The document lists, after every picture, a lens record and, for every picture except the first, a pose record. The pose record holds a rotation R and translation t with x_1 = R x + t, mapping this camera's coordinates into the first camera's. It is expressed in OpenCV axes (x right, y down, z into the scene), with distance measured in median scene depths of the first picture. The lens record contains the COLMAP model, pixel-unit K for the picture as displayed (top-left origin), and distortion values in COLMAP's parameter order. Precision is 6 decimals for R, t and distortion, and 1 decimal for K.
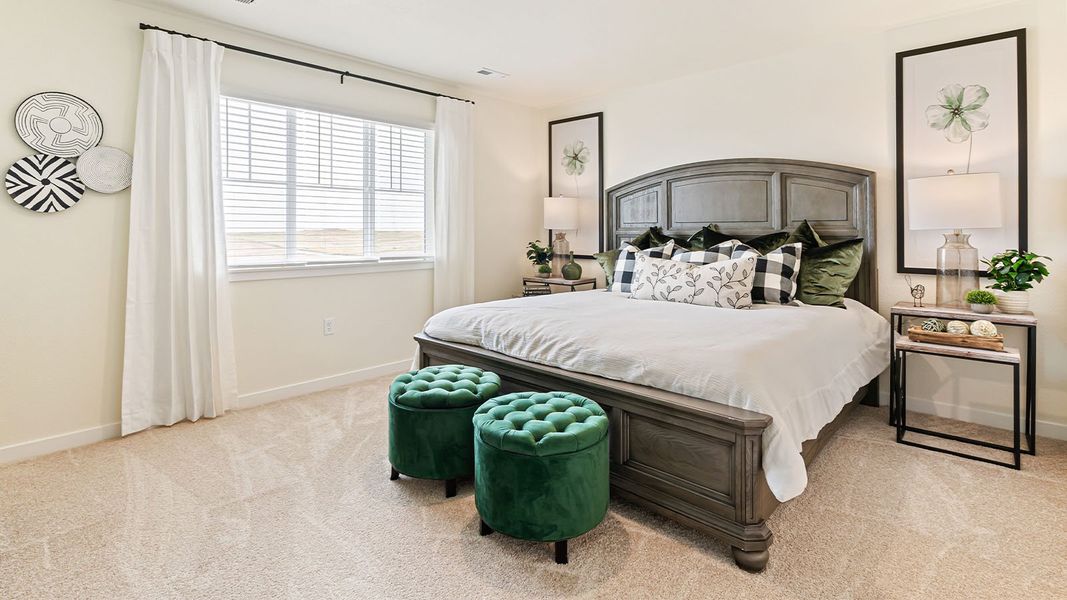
lens RADIAL K [[507.2, 0, 530.0], [0, 507.2, 276.0], [0, 0, 1]] dist [-0.000559, -0.000037]
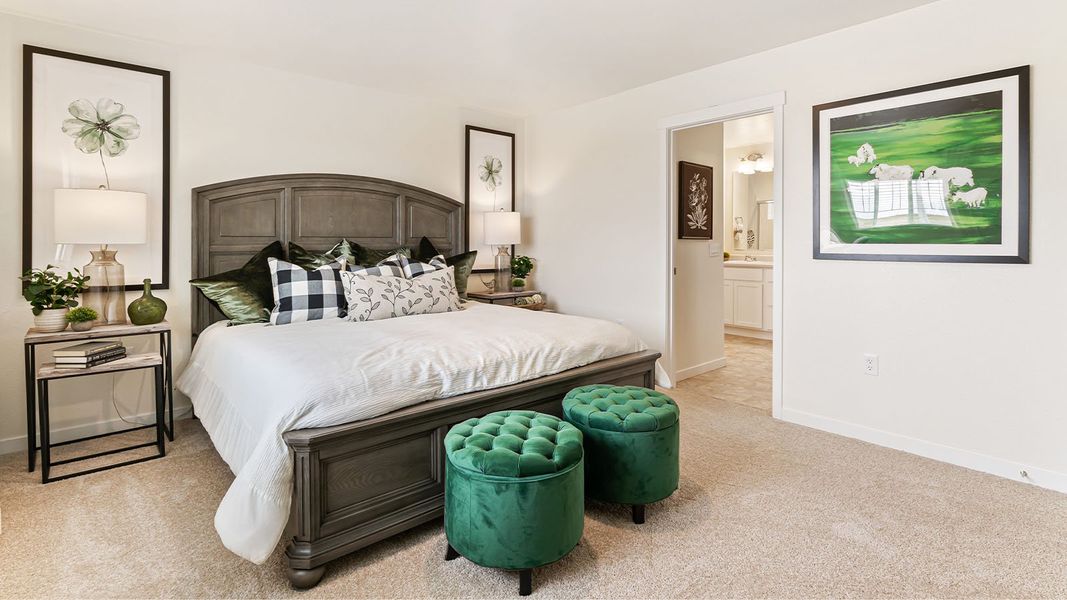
lens RADIAL K [[498.5, 0, 531.8], [0, 498.5, 289.2], [0, 0, 1]] dist [-0.000963, 0.000072]
pose [[0.100514, -0.087414, 0.991088, -0.662285], [0.092360, 0.992651, 0.078185, -0.055157], [-0.990639, 0.083678, 0.107849, 0.628780]]
